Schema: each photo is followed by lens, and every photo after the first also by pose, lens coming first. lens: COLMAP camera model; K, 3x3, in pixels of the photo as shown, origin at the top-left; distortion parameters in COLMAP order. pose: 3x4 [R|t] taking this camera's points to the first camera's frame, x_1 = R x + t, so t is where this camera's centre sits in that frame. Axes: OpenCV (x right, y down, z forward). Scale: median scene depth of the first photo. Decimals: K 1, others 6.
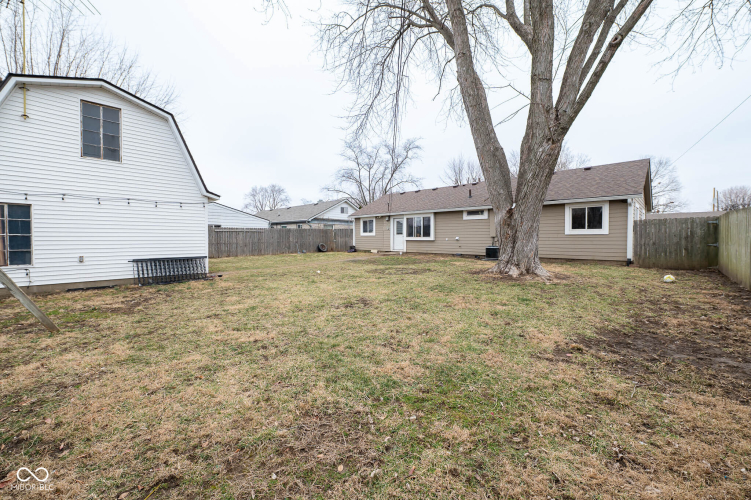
lens RADIAL K [[296.5, 0, 412.8], [0, 296.5, 239.2], [0, 0, 1]] dist [-0.007958, -0.000260]
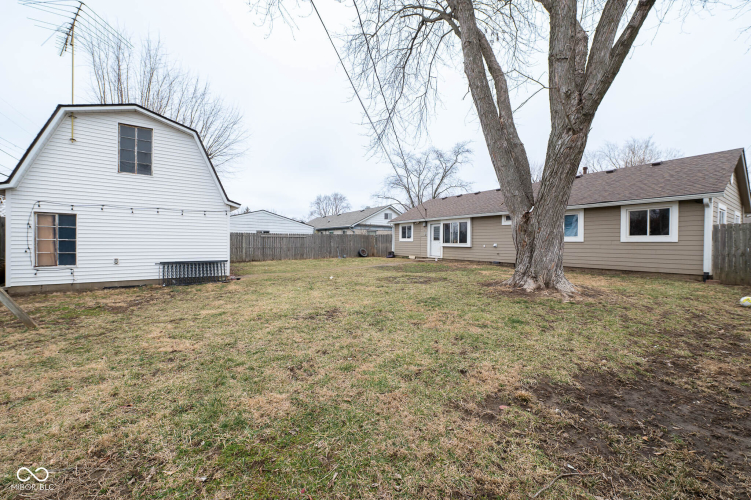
lens RADIAL K [[296.5, 0, 403.7], [0, 296.5, 241.1], [0, 0, 1]] dist [-0.007958, -0.000260]
pose [[0.978641, 0.006441, -0.205478, 0.153673], [-0.008980, 0.999894, -0.011423, -0.005505], [0.205383, 0.013024, 0.978595, 0.076403]]
